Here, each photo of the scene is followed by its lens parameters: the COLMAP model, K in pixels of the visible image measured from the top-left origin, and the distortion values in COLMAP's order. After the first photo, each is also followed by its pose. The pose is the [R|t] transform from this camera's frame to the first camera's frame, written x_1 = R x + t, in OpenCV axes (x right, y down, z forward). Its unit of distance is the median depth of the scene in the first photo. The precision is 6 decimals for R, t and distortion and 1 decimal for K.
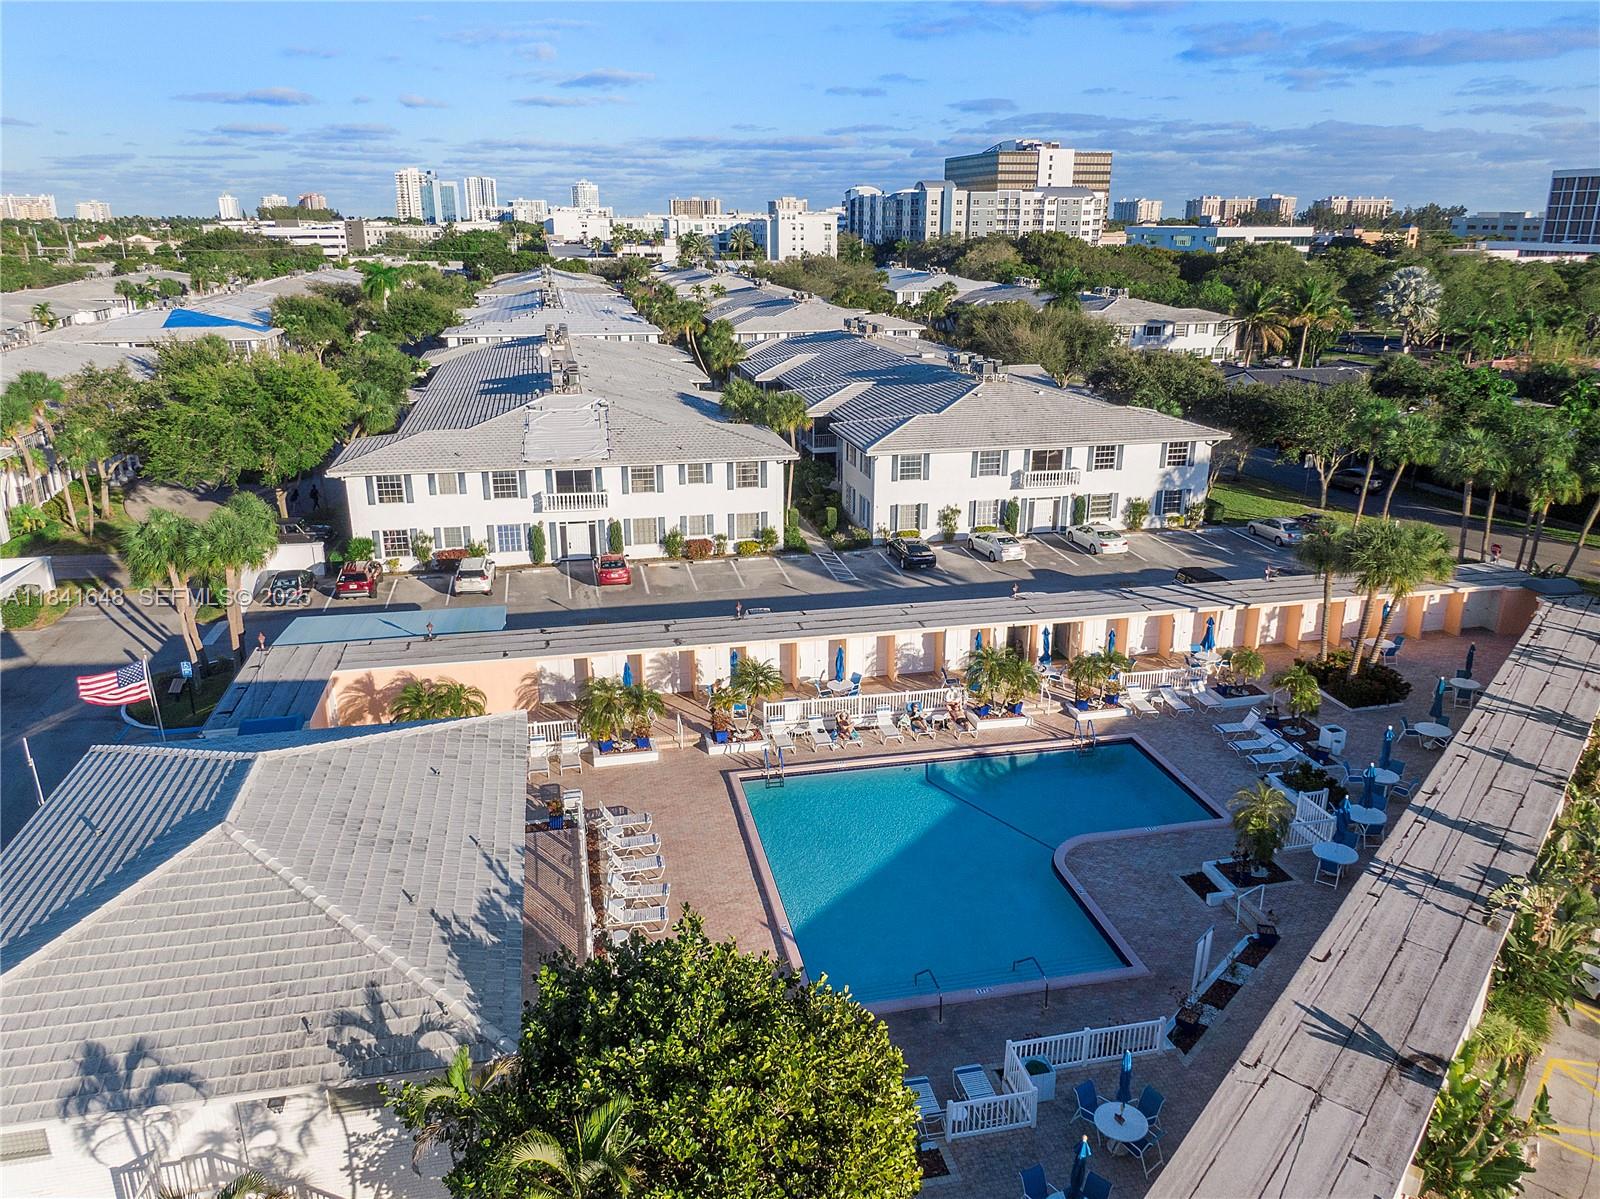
lens RADIAL K [[1134.5, 0, 801.0], [0, 1134.5, 623.7], [0, 0, 1]] dist [0.035811, -0.060030]
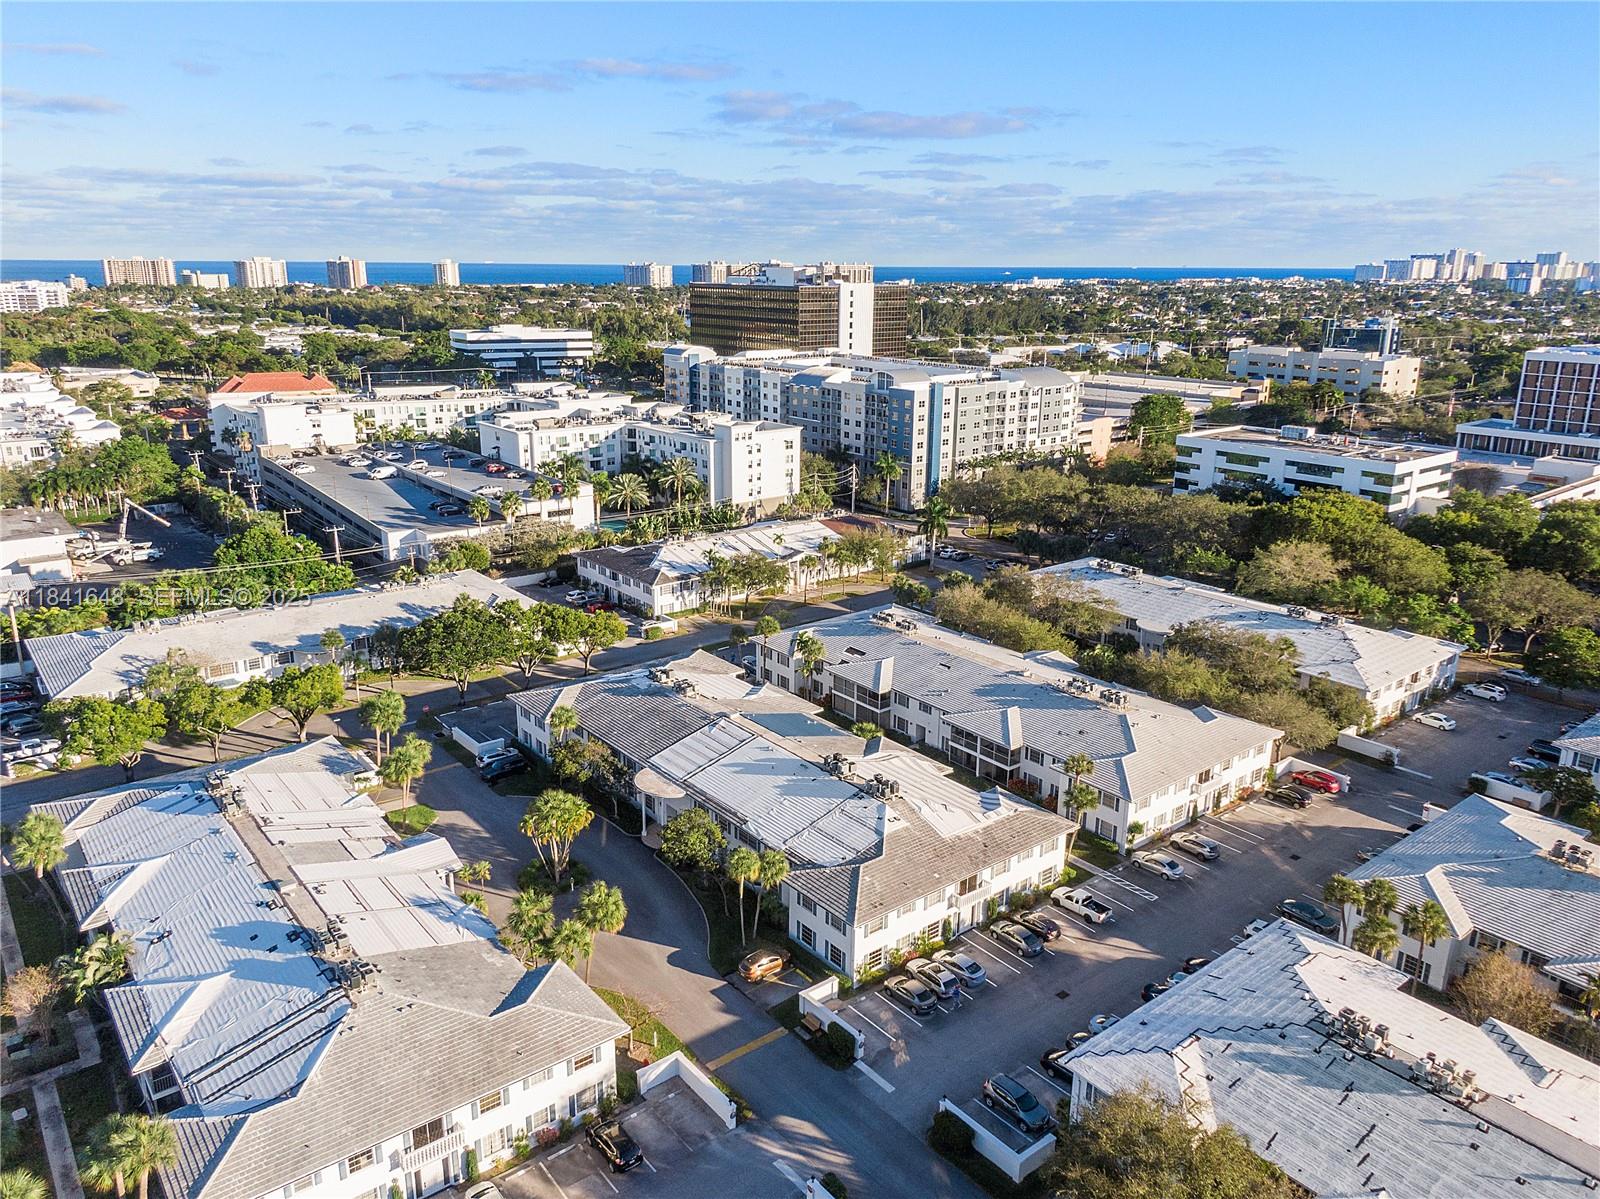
lens RADIAL K [[1148.4, 0, 800.0], [0, 1148.4, 599.5], [0, 0, 1]] dist [0.027636, -0.036003]
pose [[0.894809, -0.120065, 0.430001, -0.284609], [0.143207, 0.989454, -0.021731, -0.241181], [-0.422857, 0.081025, 0.902567, 0.377637]]
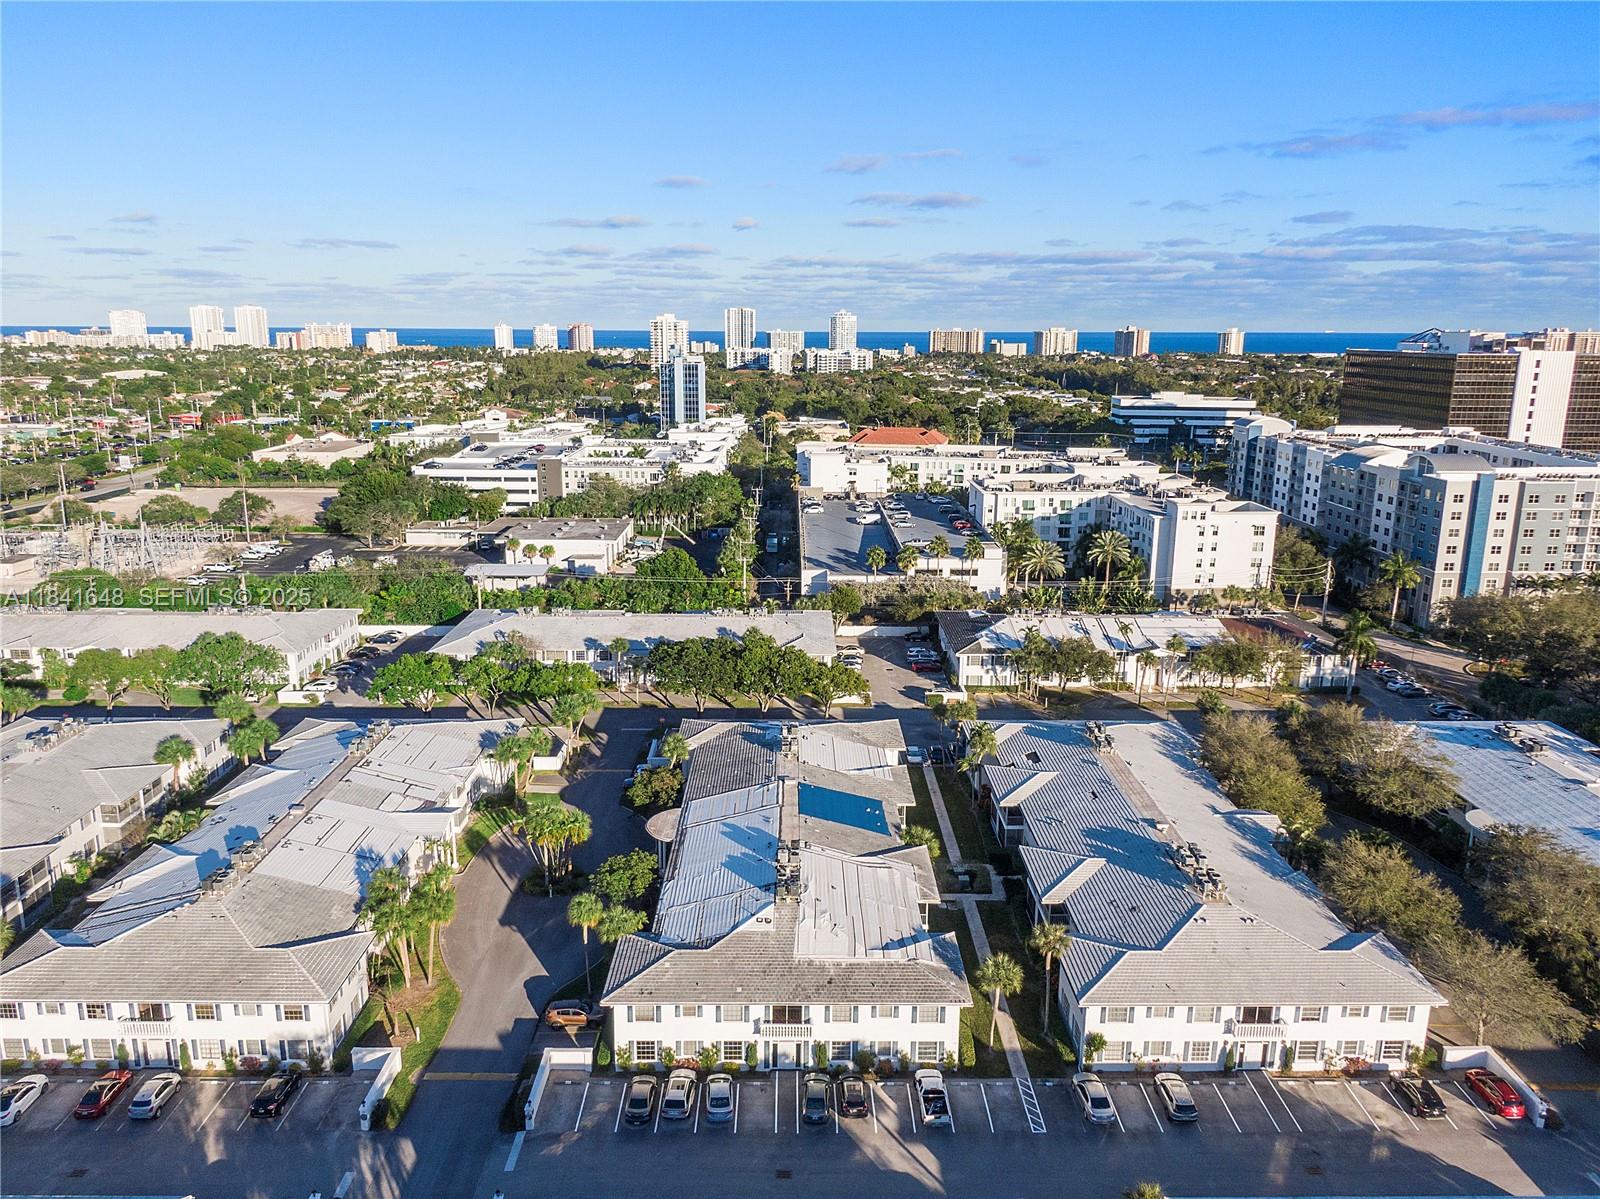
lens RADIAL K [[1134.5, 0, 801.0], [0, 1134.5, 623.7], [0, 0, 1]] dist [0.035811, -0.060030]
pose [[0.978209, 0.054390, -0.200374, -0.090024], [-0.071655, 0.994221, -0.079943, -0.236545], [0.194868, 0.092559, 0.976452, 0.375140]]
